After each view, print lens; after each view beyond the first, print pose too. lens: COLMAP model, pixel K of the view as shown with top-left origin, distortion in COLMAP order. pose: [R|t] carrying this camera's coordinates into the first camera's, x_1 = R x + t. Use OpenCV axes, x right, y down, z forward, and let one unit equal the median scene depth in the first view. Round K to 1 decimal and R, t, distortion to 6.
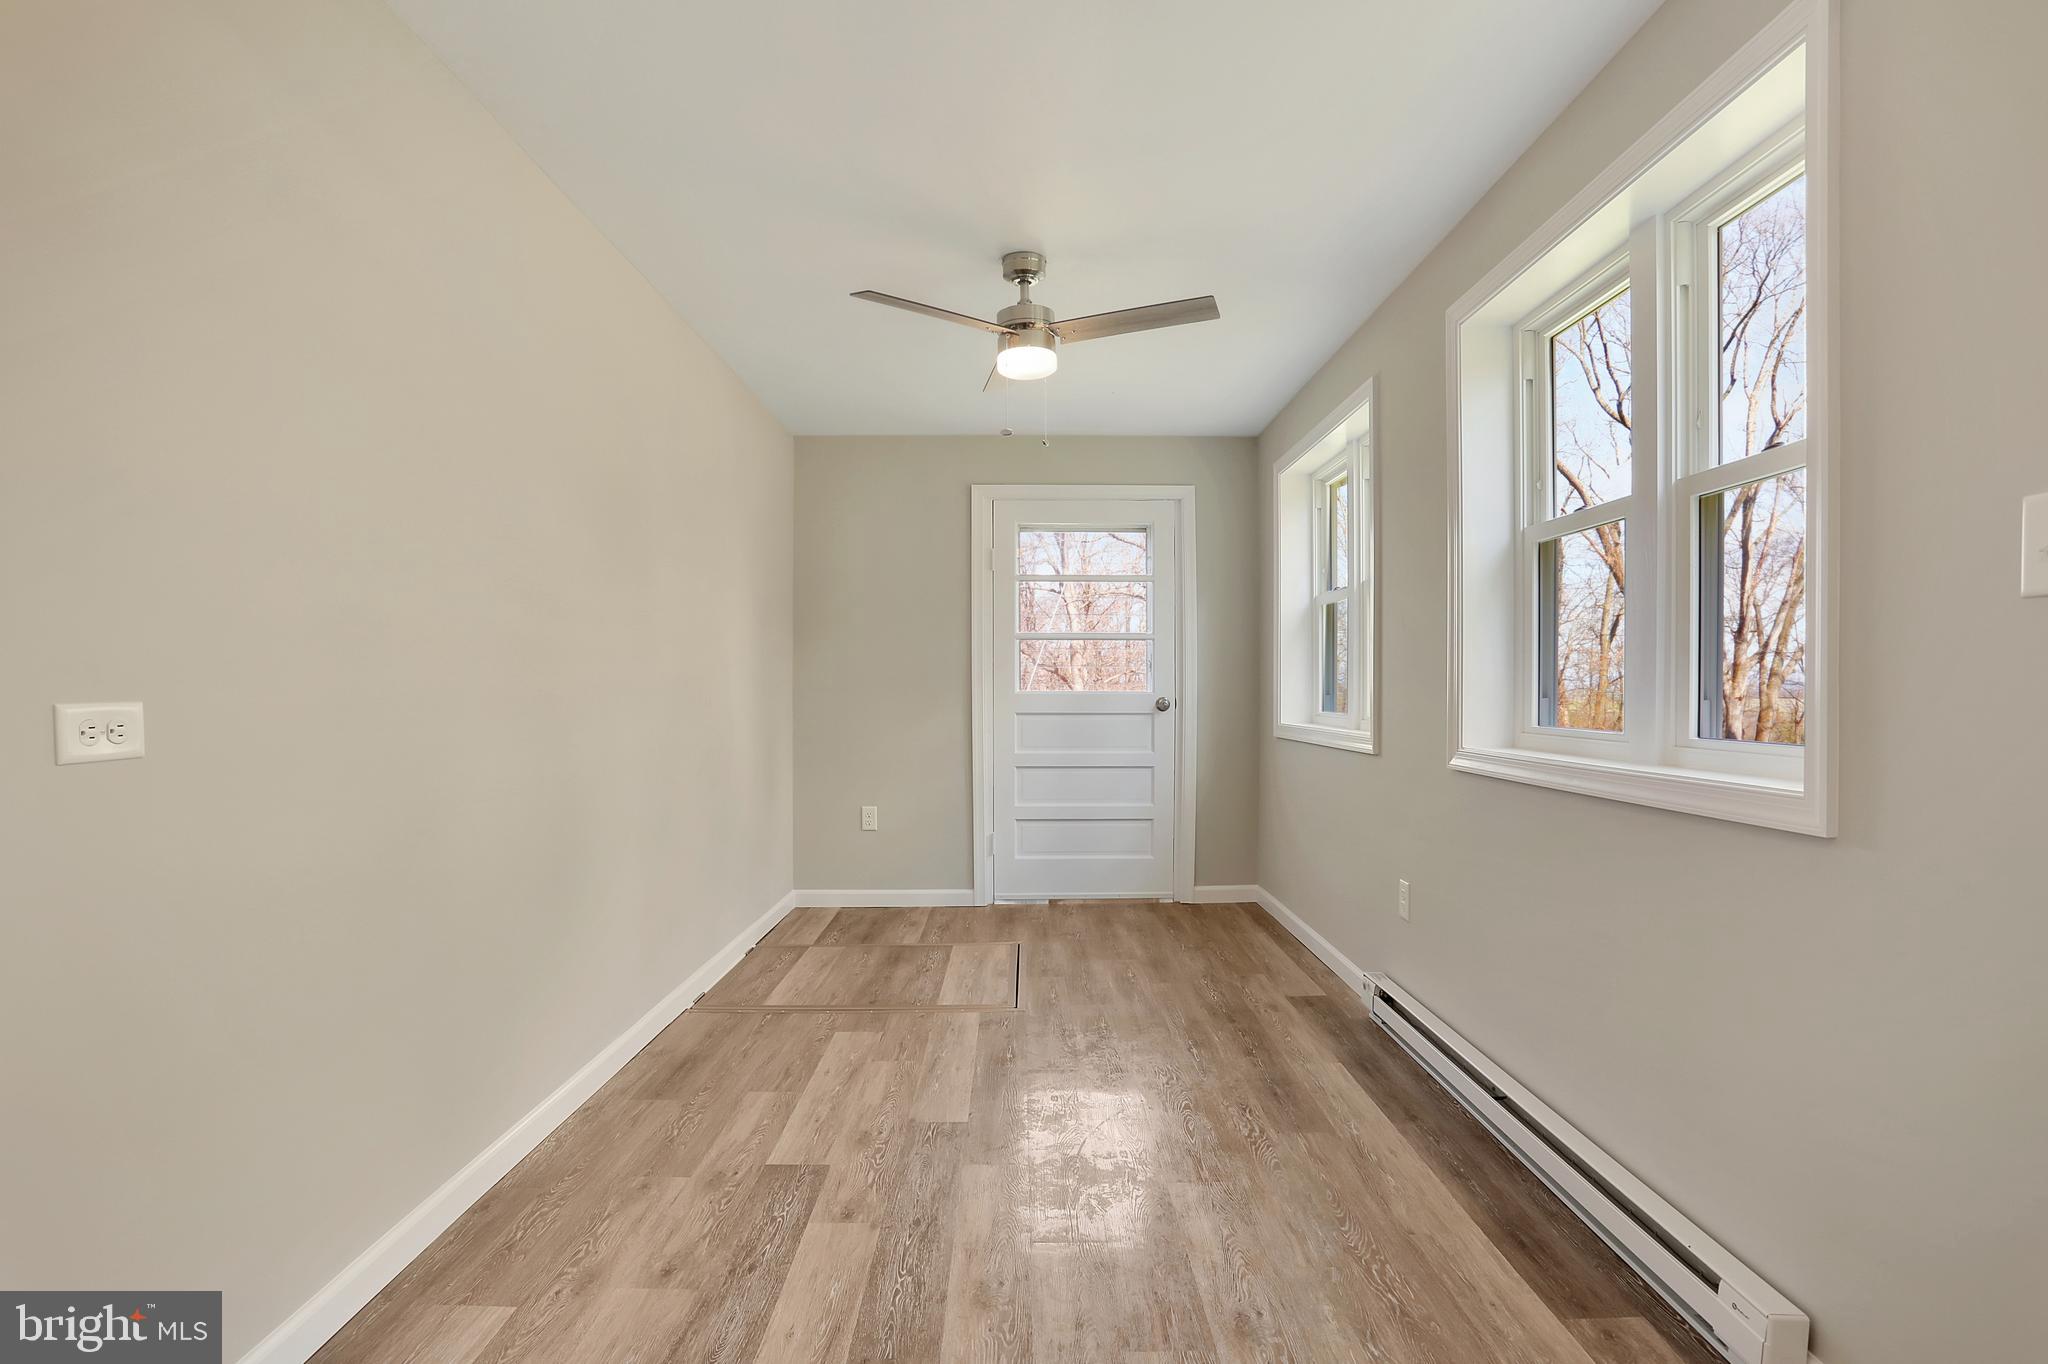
lens RADIAL K [[1009.2, 0, 1024.1], [0, 1009.2, 685.2], [0, 0, 1]] dist [-0.060721, 0.025663]
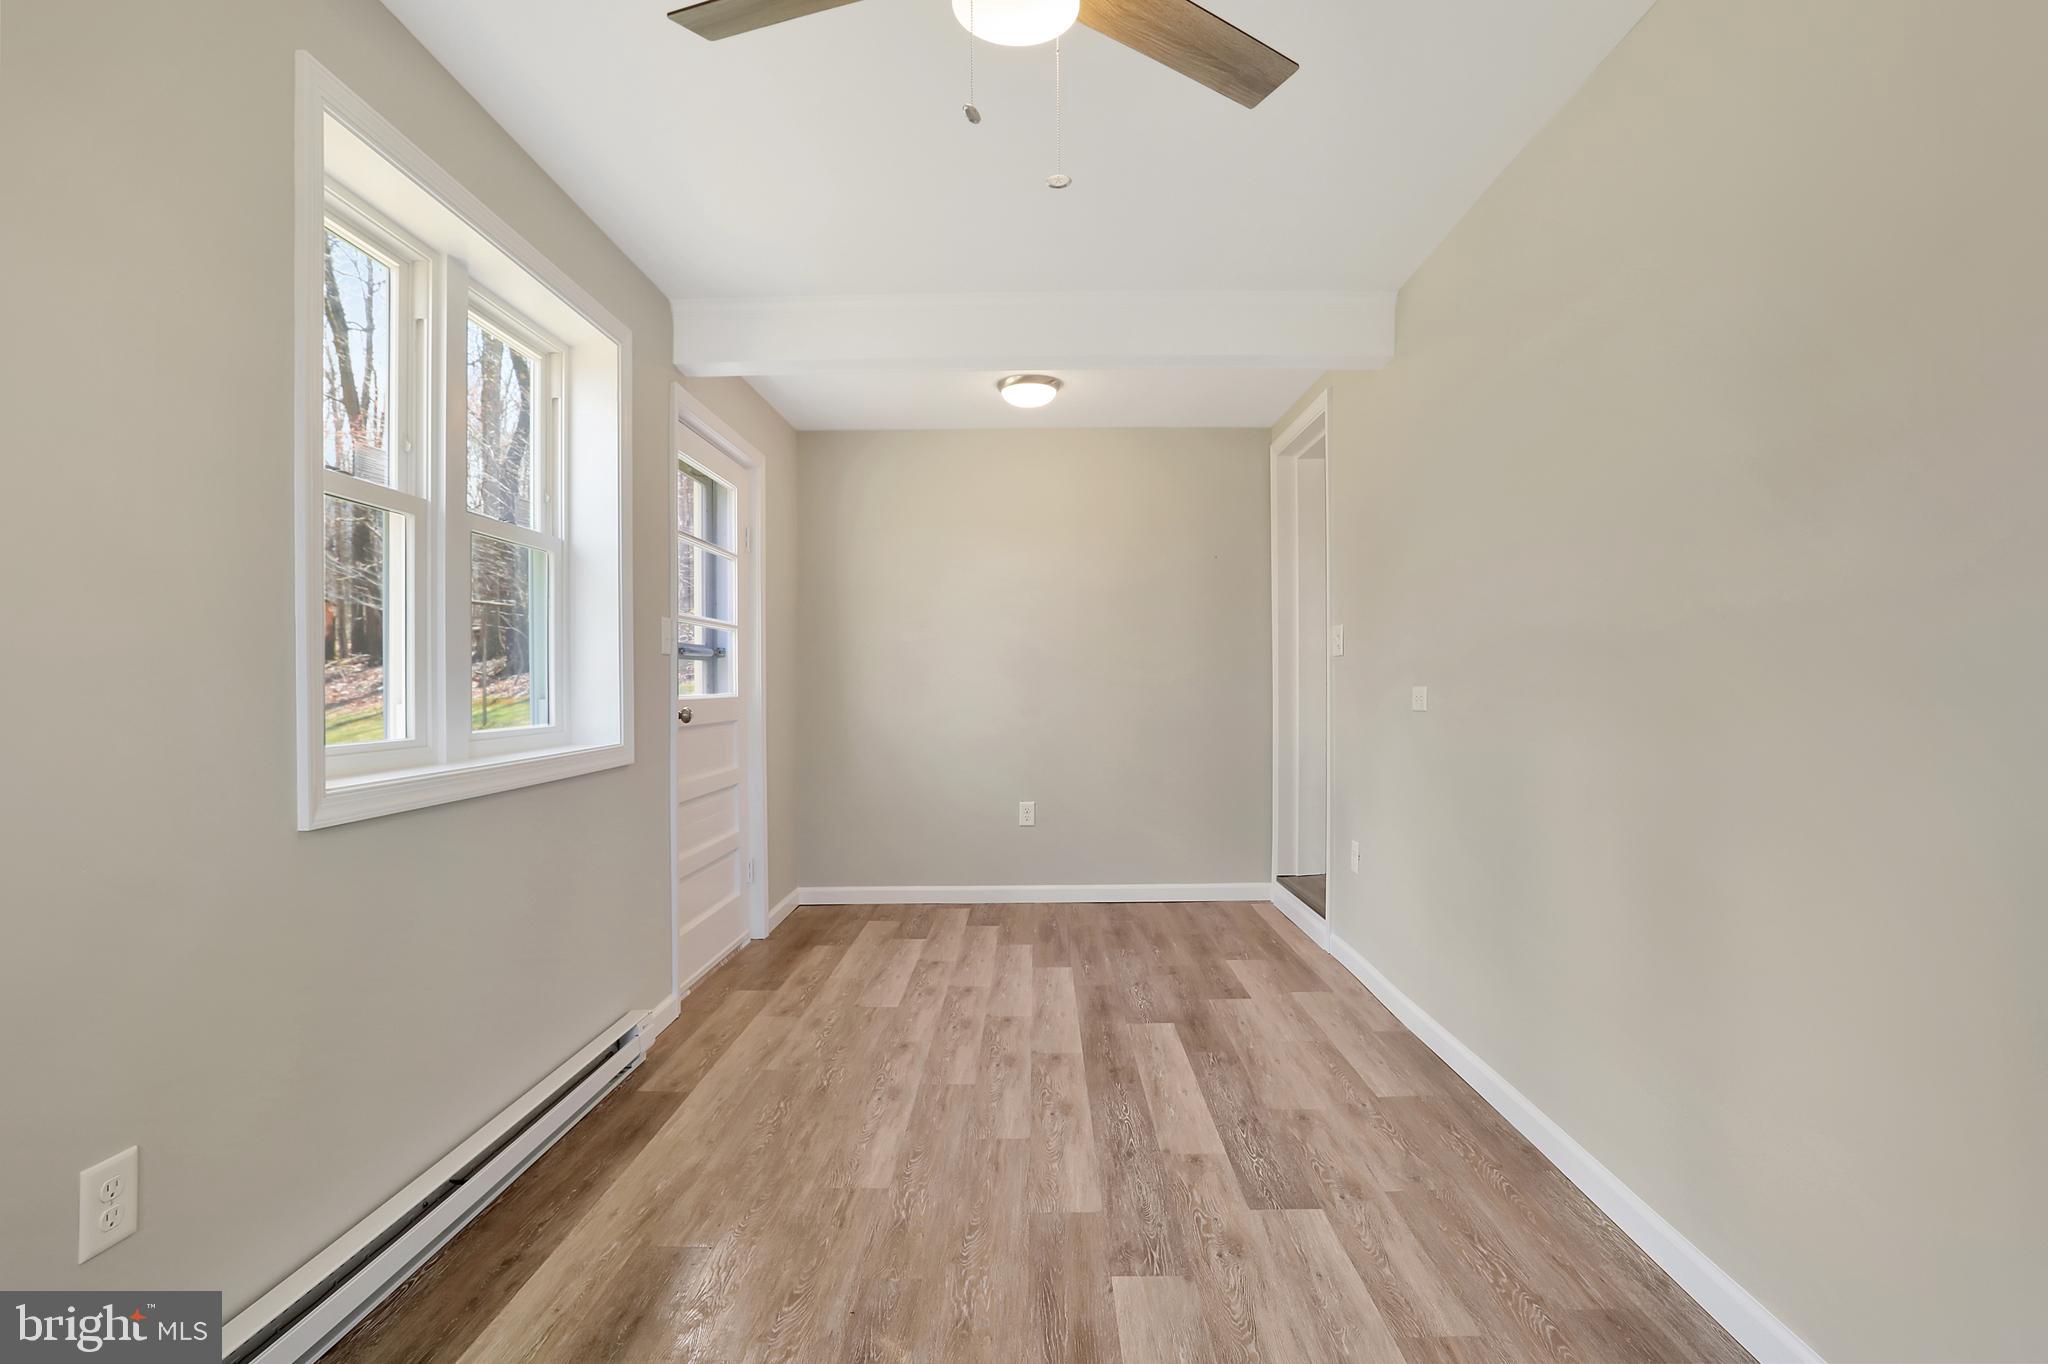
lens RADIAL K [[1009.2, 0, 1024.1], [0, 1009.2, 685.2], [0, 0, 1]] dist [-0.060721, 0.025663]
pose [[-0.999814, 0.007514, 0.017770, -0.011123], [0.007441, 0.999964, -0.004190, 0.011397], [-0.017801, -0.004057, -0.999833, 2.041443]]
